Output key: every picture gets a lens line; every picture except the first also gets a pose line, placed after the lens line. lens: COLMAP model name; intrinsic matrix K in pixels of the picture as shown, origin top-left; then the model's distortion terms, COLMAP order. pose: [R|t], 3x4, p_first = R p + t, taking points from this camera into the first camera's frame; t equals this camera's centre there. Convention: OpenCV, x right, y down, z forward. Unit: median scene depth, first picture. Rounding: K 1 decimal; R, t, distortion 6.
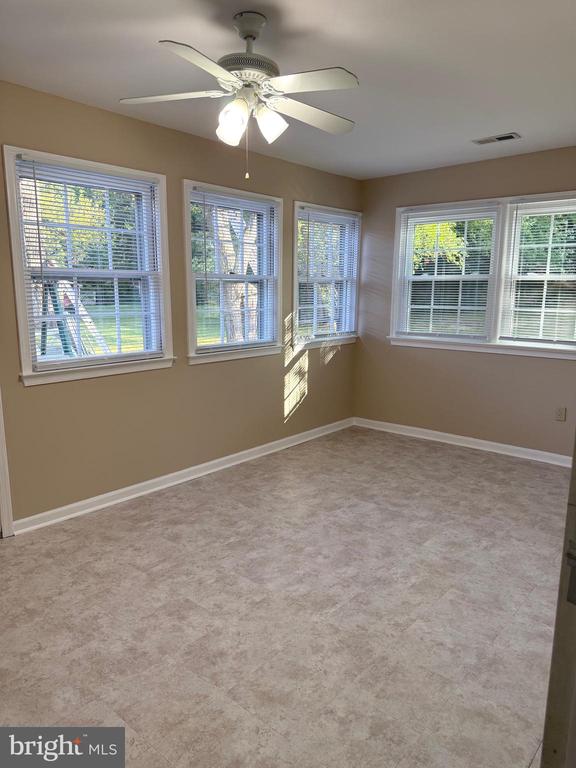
lens RADIAL K [[543.0, 0, 289.1], [0, 543.0, 384.7], [0, 0, 1]] dist [0.061052, -0.048680]
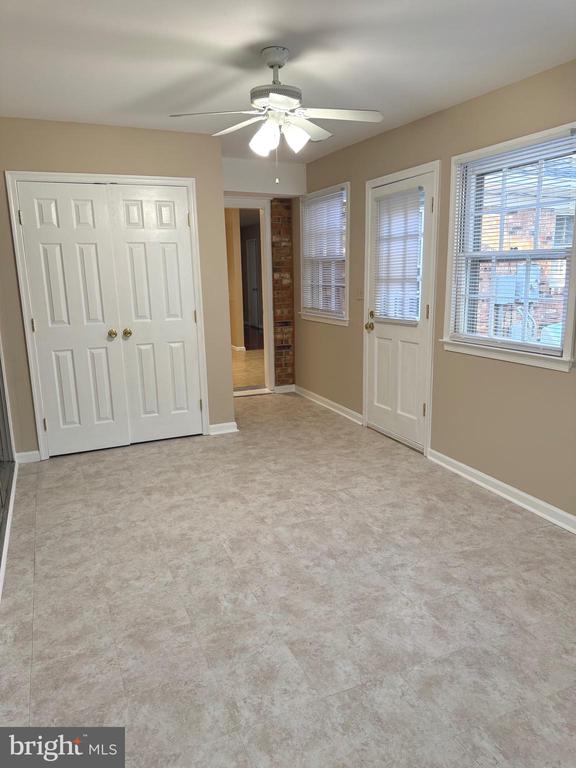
lens RADIAL K [[543.0, 0, 288.3], [0, 543.0, 382.9], [0, 0, 1]] dist [0.061052, -0.048680]
pose [[-0.432784, 0.186283, -0.882041, 0.857913], [-0.154636, 0.948576, 0.276209, -0.232513], [0.888136, 0.255934, -0.381723, 1.276583]]
